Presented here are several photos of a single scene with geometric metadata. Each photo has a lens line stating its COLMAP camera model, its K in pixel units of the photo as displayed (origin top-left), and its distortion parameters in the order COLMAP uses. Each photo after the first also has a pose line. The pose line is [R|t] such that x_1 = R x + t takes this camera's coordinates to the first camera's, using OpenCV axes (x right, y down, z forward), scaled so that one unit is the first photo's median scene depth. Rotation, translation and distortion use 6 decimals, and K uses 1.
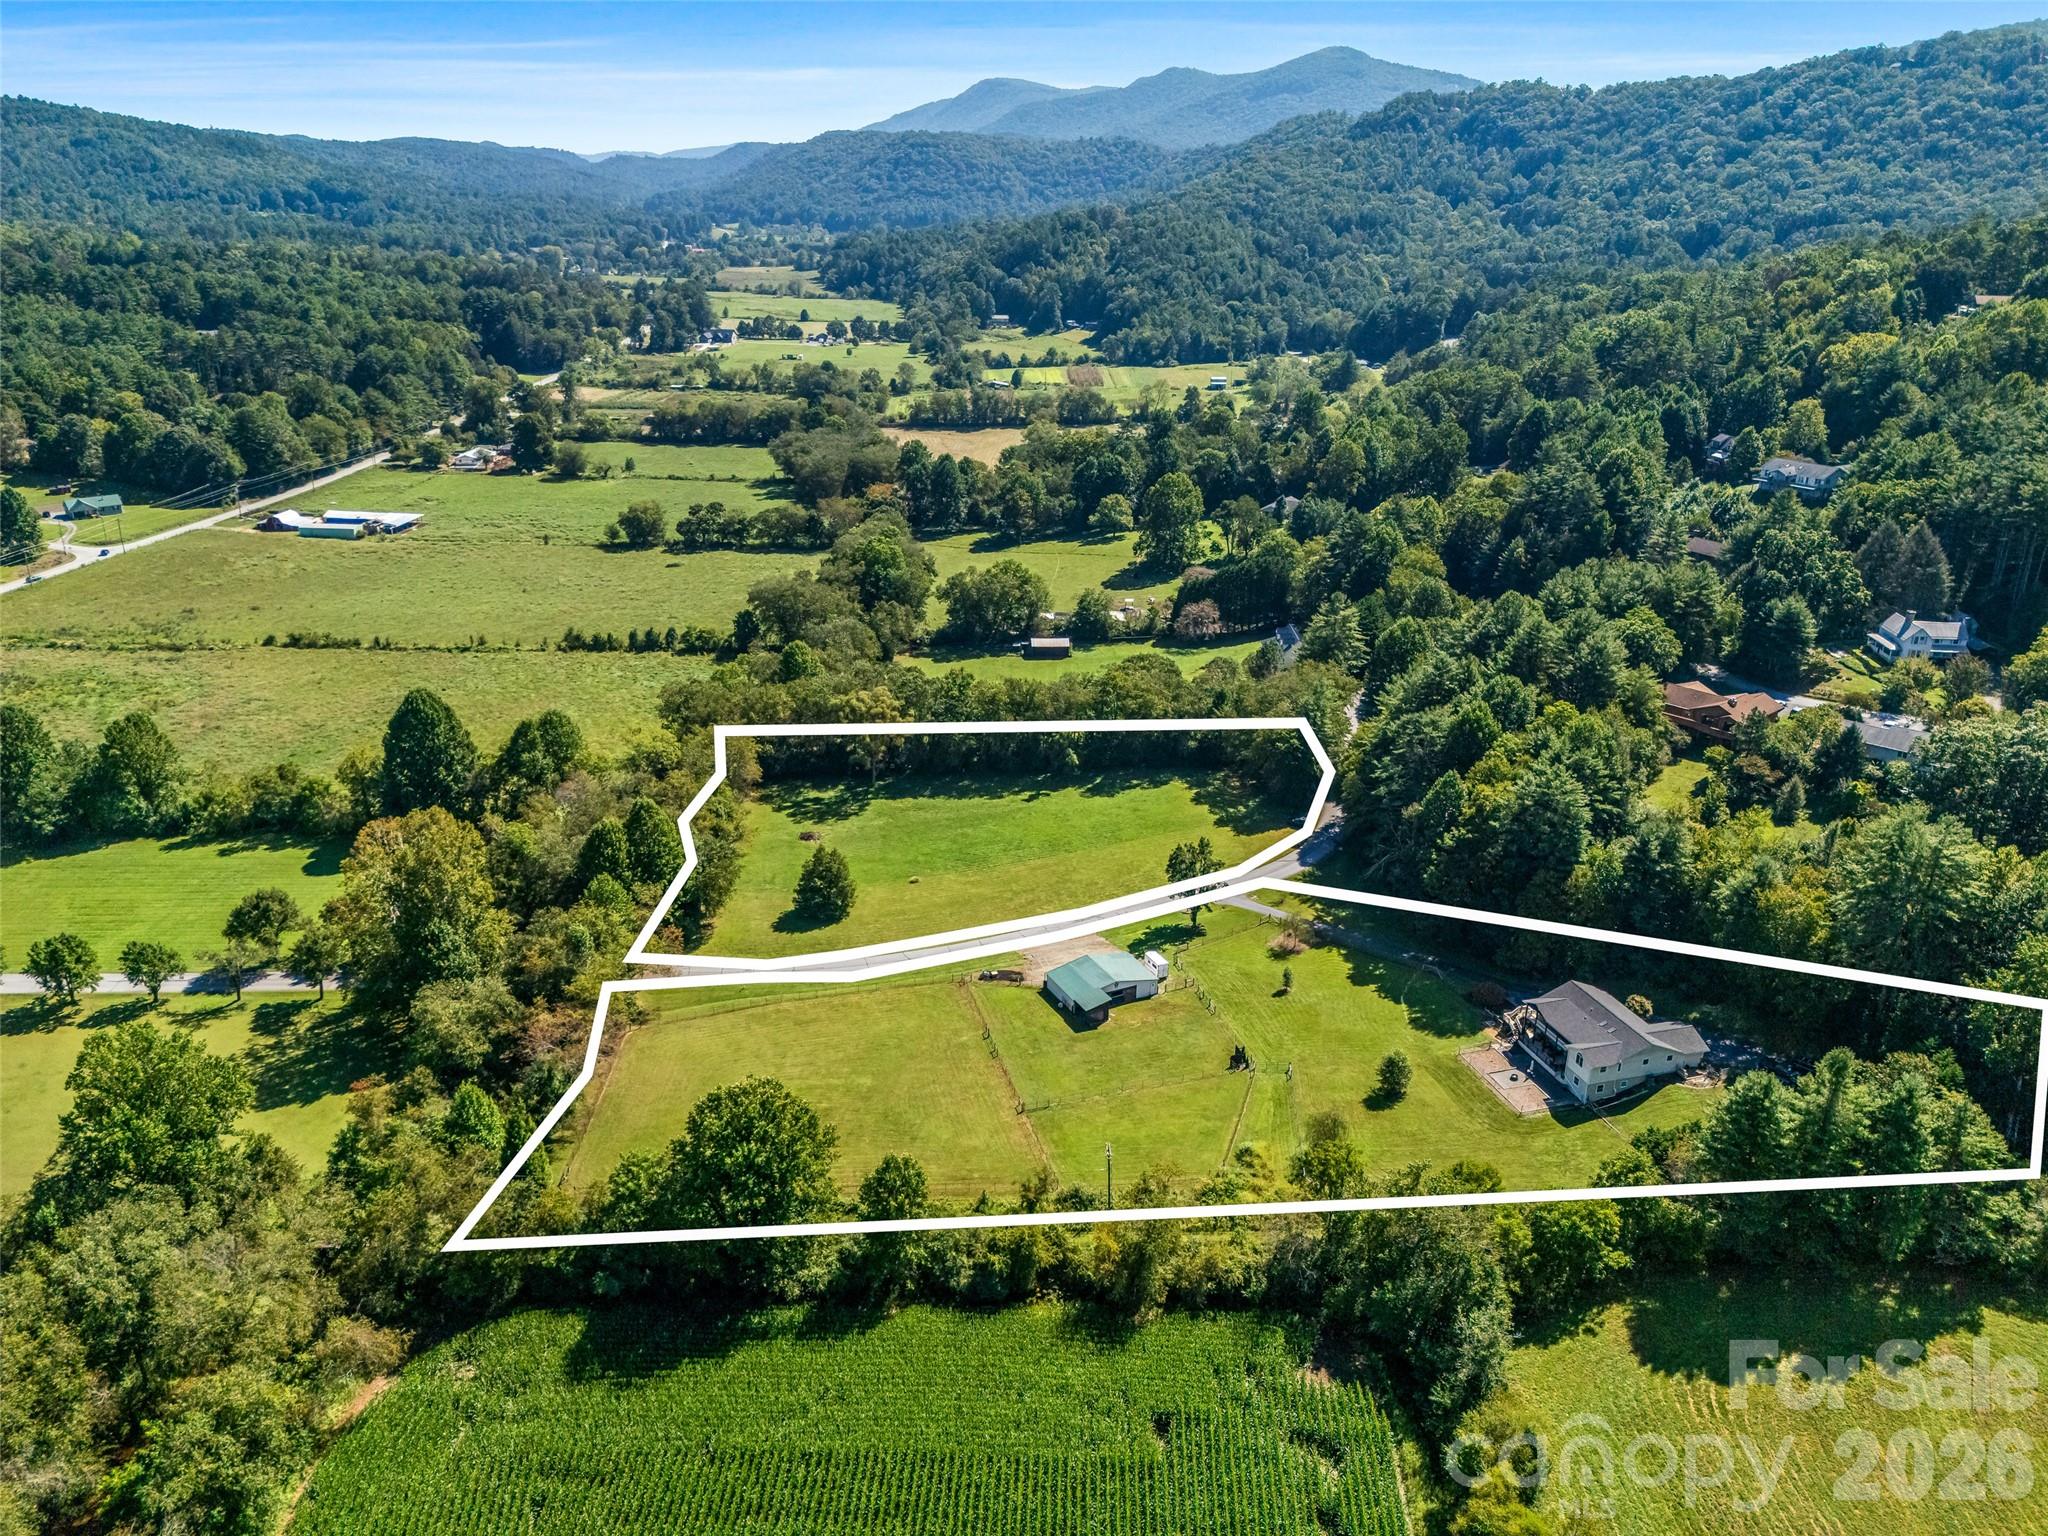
lens RADIAL K [[1511.9, 0, 1019.6], [0, 1511.9, 775.0], [0, 0, 1]] dist [0.081575, -0.073117]
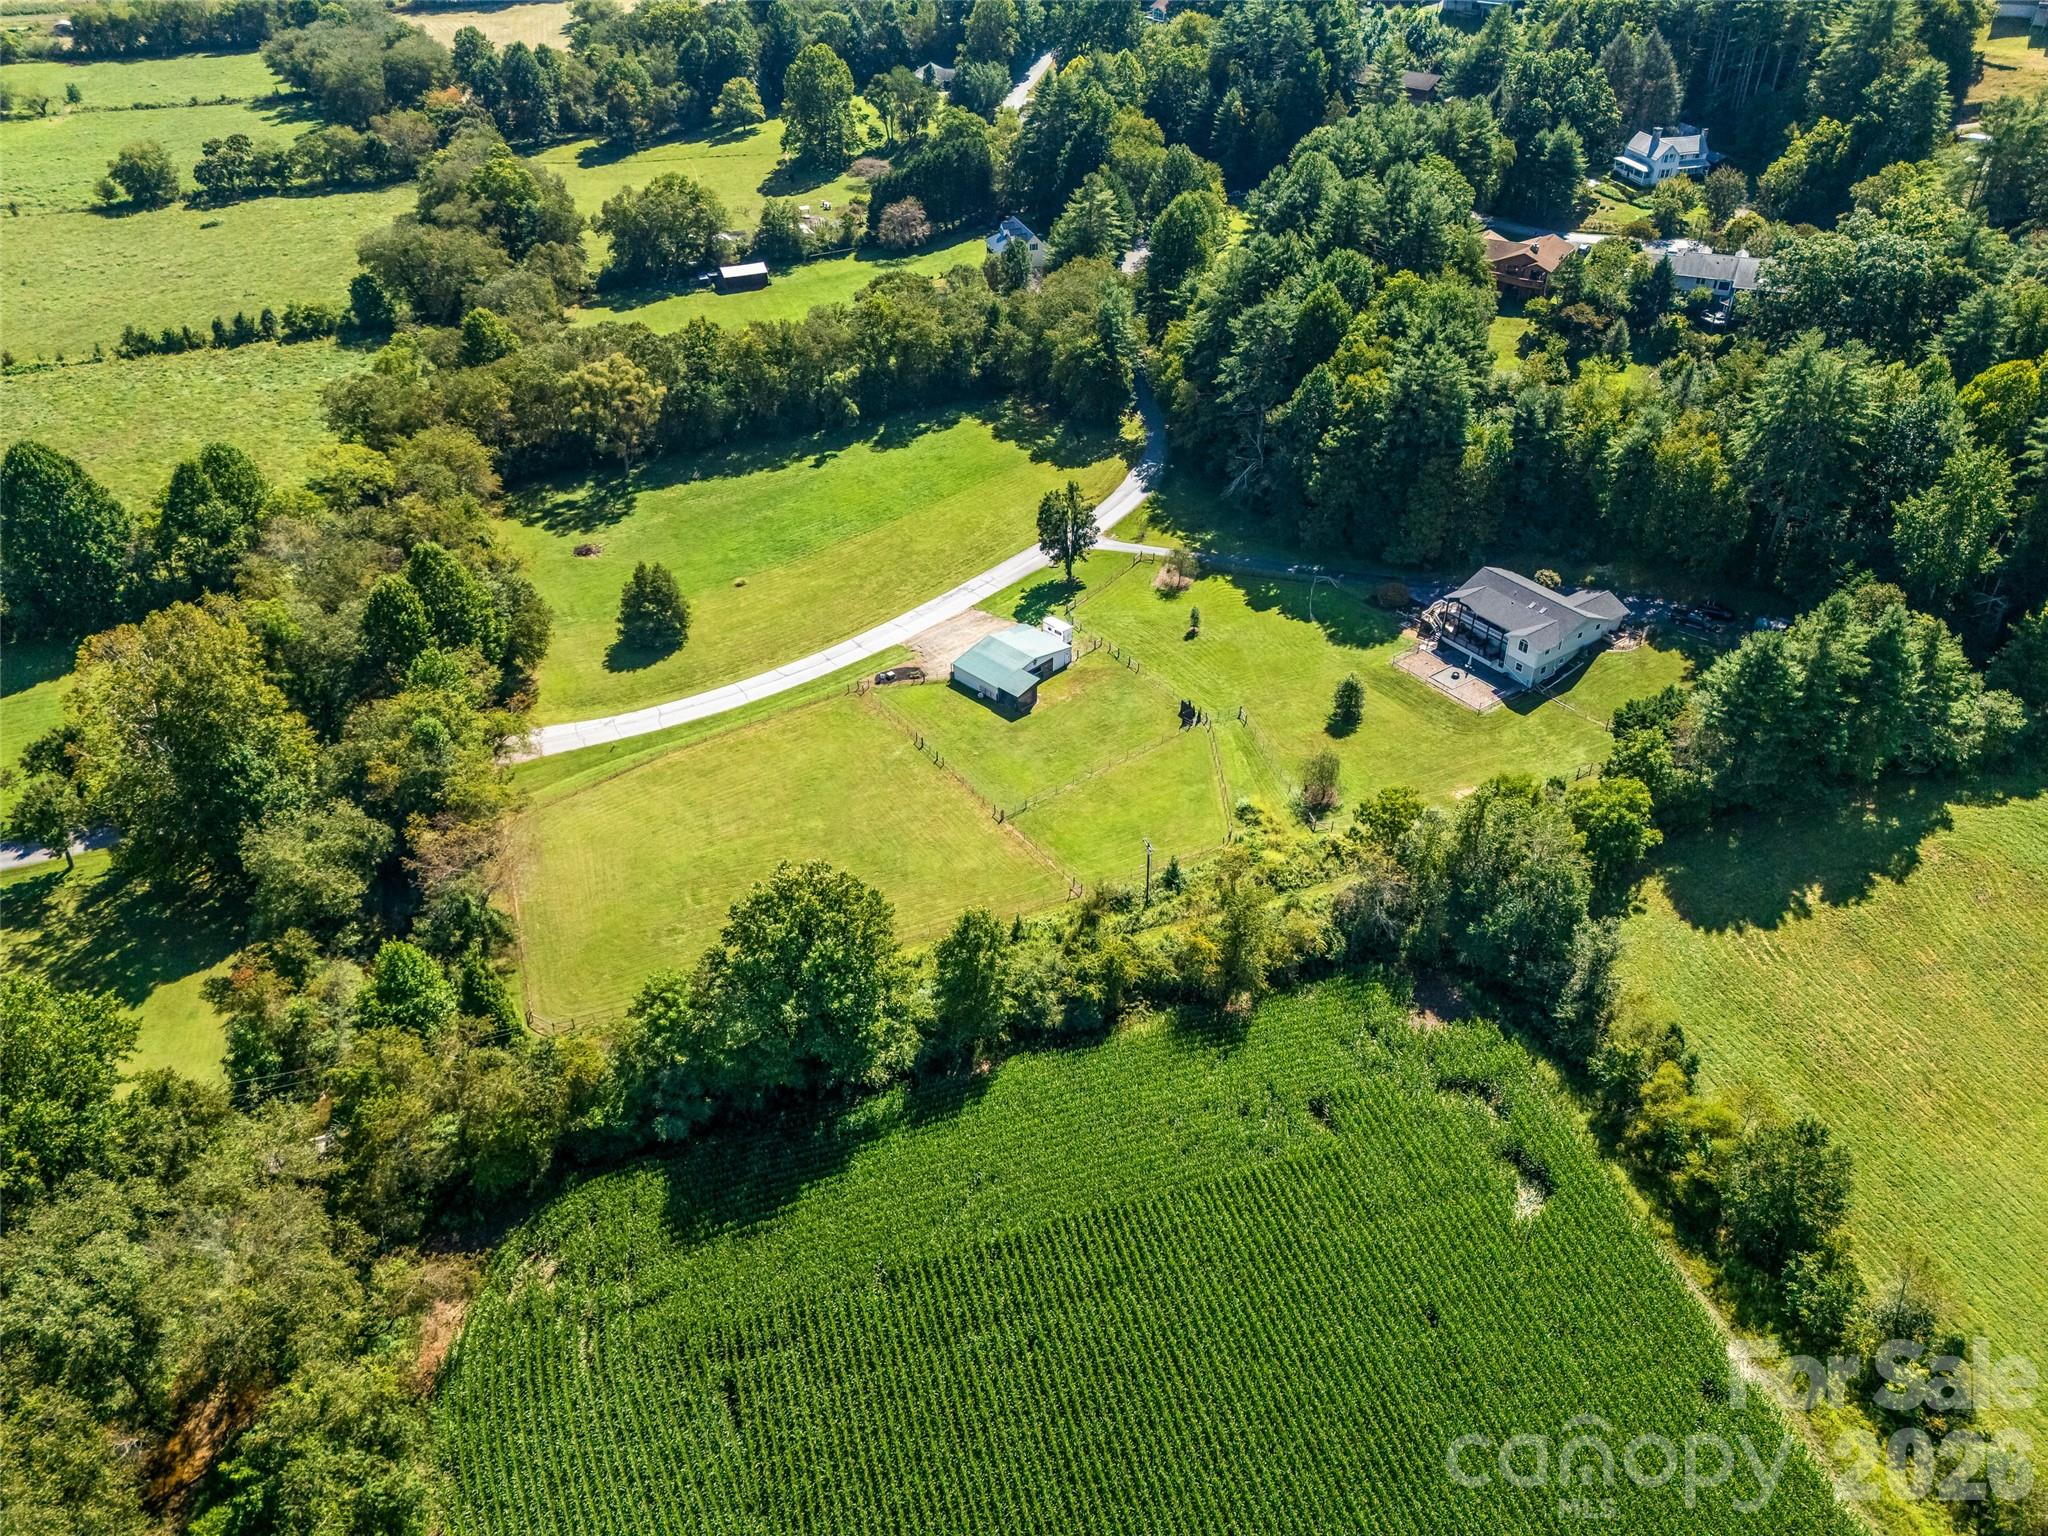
lens RADIAL K [[1511.9, 0, 1021.8], [0, 1511.9, 771.0], [0, 0, 1]] dist [0.081575, -0.073117]
pose [[0.944090, -0.210380, 0.253841, -0.172341], [0.141330, 0.953860, 0.264908, -0.037329], [-0.297860, -0.214222, 0.930263, 0.126310]]
